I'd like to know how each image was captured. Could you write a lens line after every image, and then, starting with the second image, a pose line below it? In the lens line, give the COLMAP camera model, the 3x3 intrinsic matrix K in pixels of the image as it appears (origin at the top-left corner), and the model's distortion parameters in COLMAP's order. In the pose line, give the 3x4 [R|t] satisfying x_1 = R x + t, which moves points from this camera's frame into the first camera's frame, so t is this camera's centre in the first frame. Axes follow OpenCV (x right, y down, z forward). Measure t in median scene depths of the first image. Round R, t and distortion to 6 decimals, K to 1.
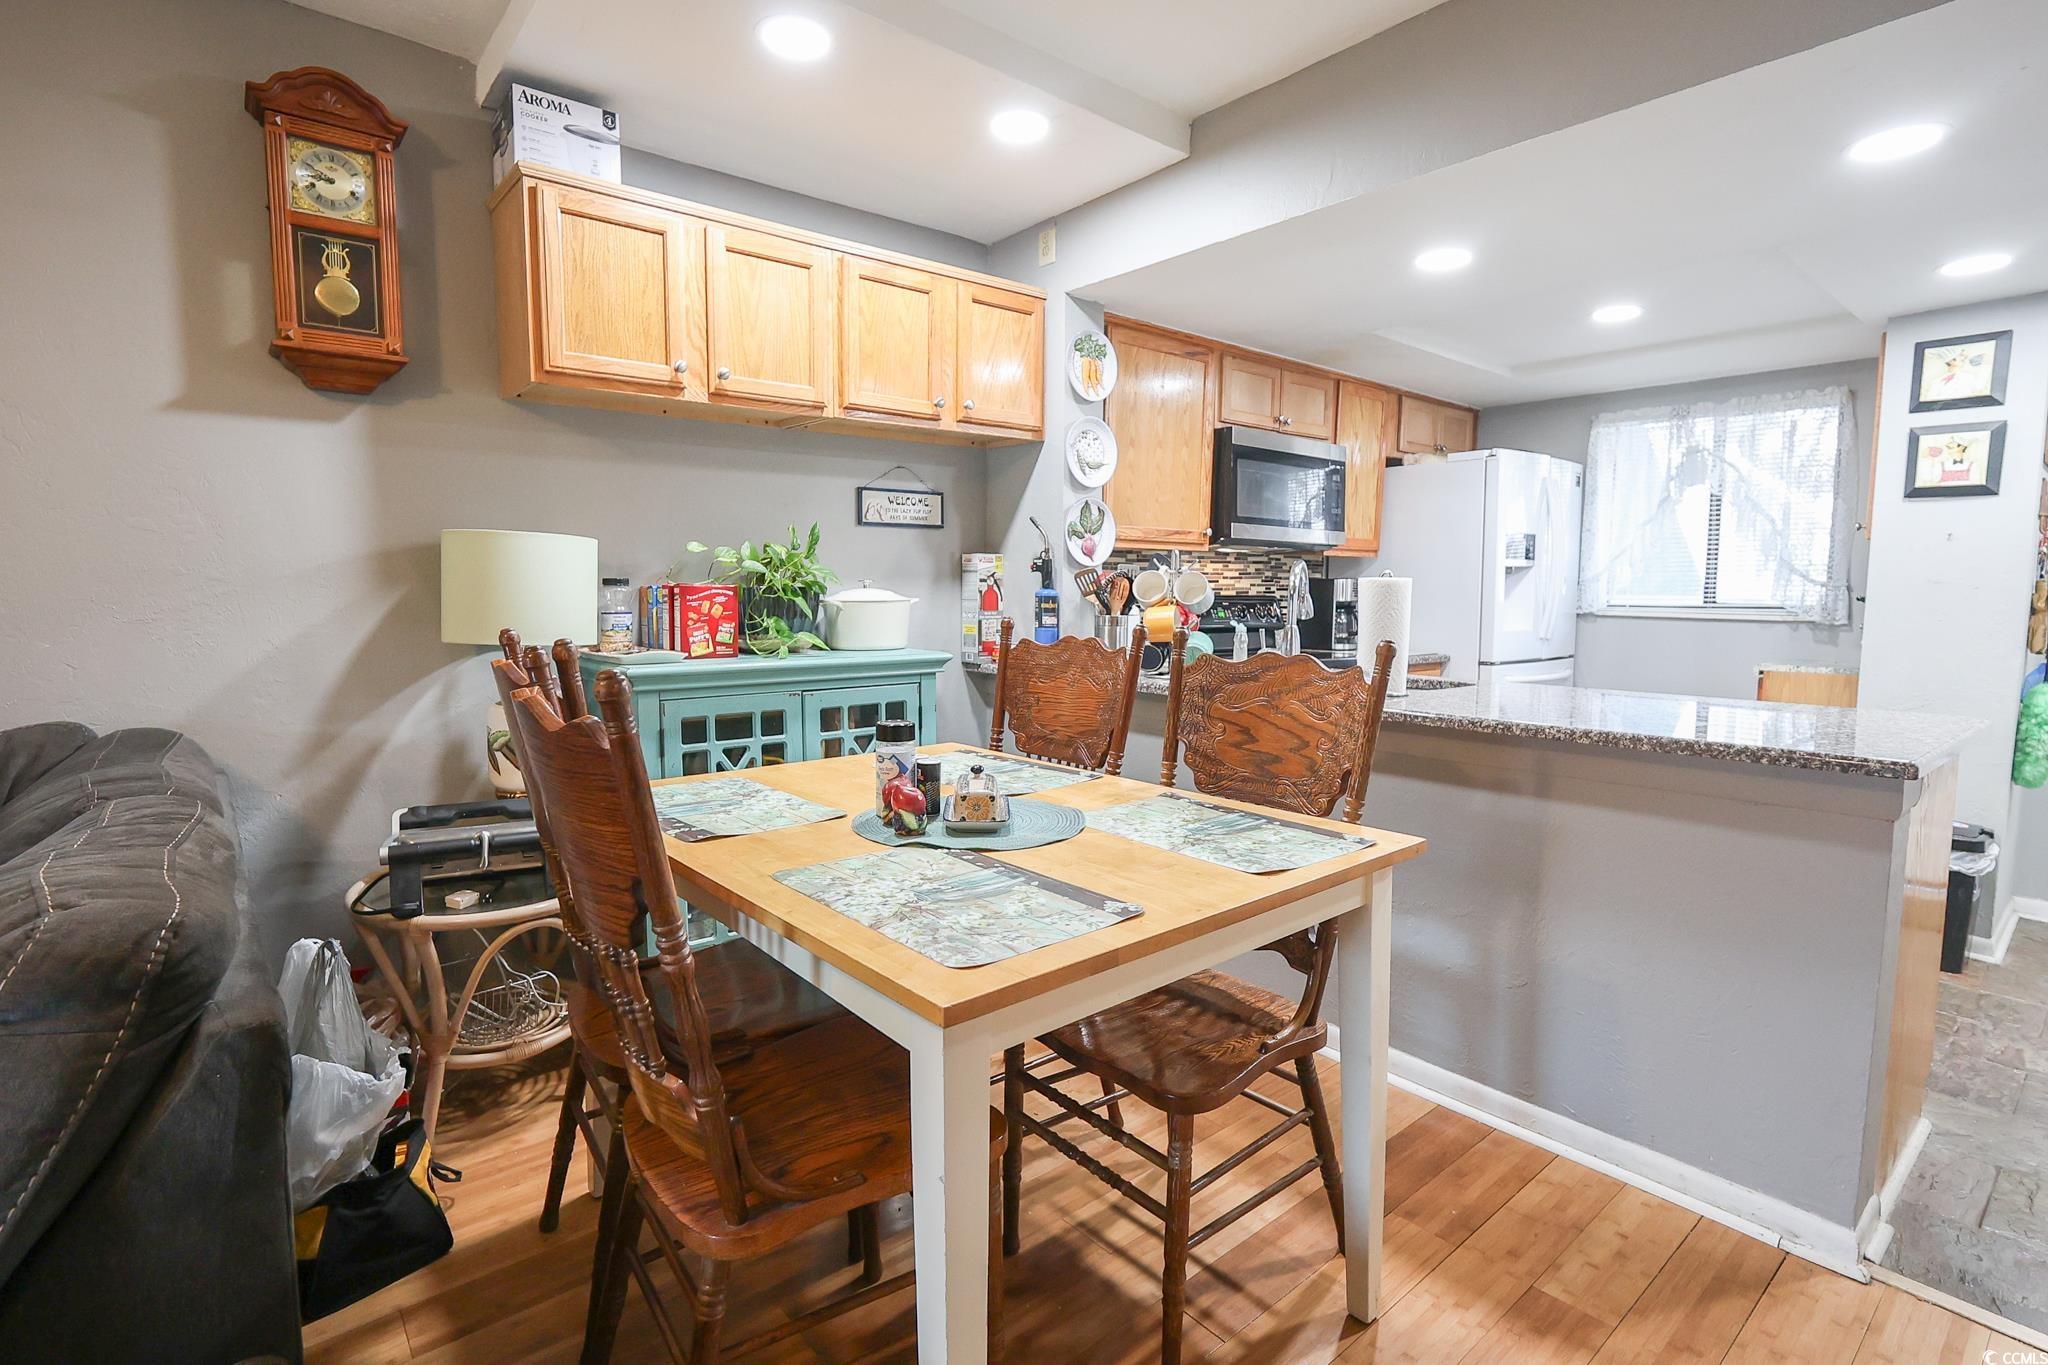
lens RADIAL K [[975.8, 0, 1028.9], [0, 975.8, 671.8], [0, 0, 1]] dist [-0.014440, 0.004807]
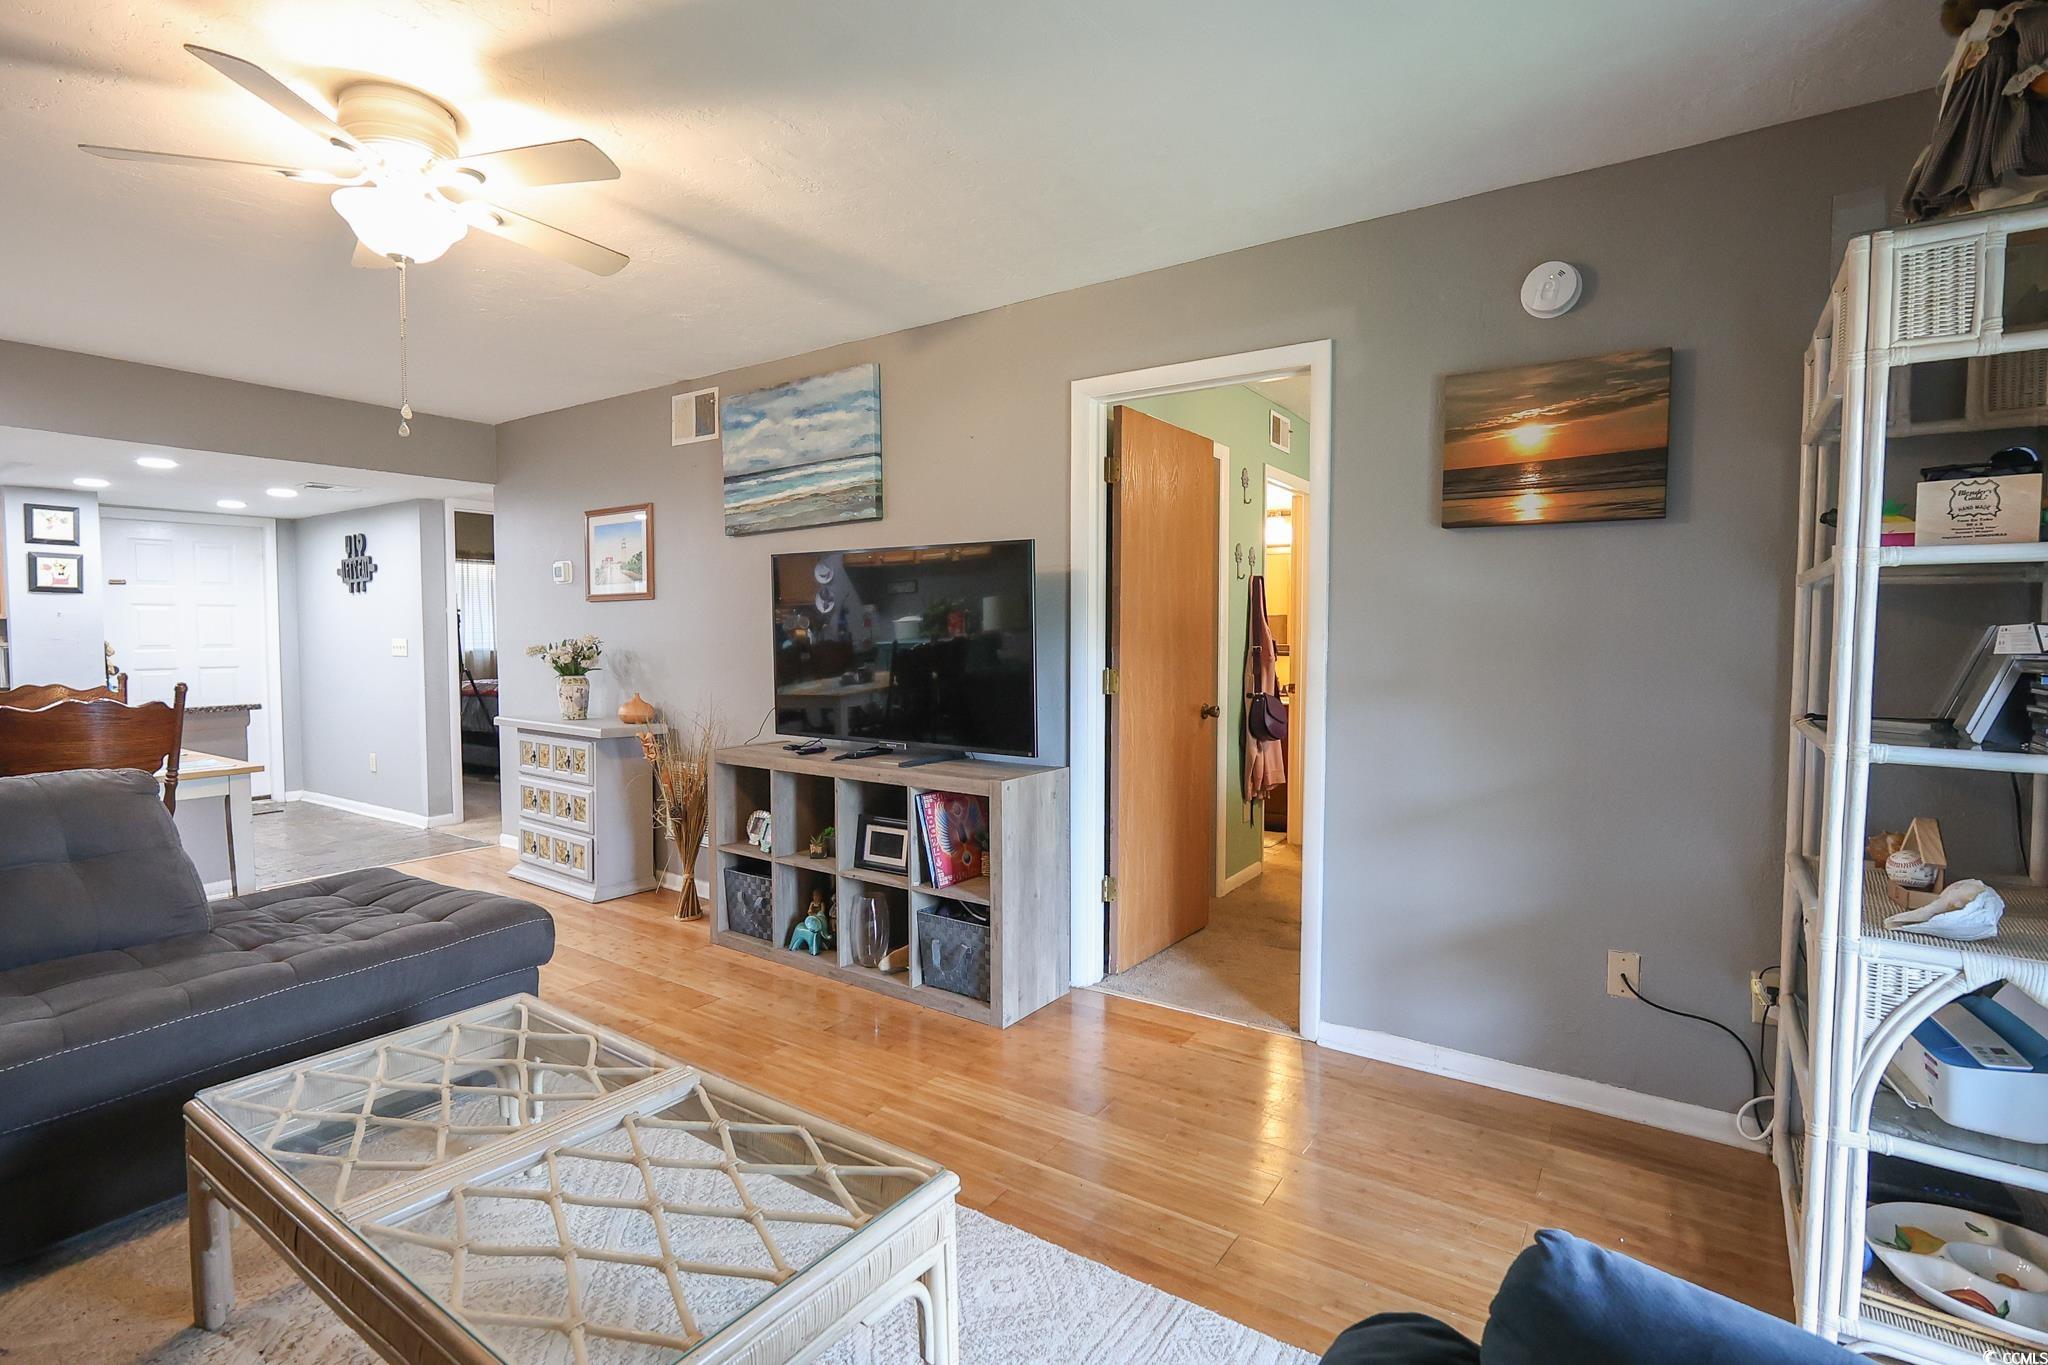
lens RADIAL K [[960.7, 0, 1024.9], [0, 960.7, 670.8], [0, 0, 1]] dist [-0.018742, 0.007345]
pose [[-0.263018, -0.045153, 0.963734, -1.600817], [0.085009, 0.993935, 0.069768, -0.007101], [-0.961039, 0.100276, -0.257584, -0.347677]]
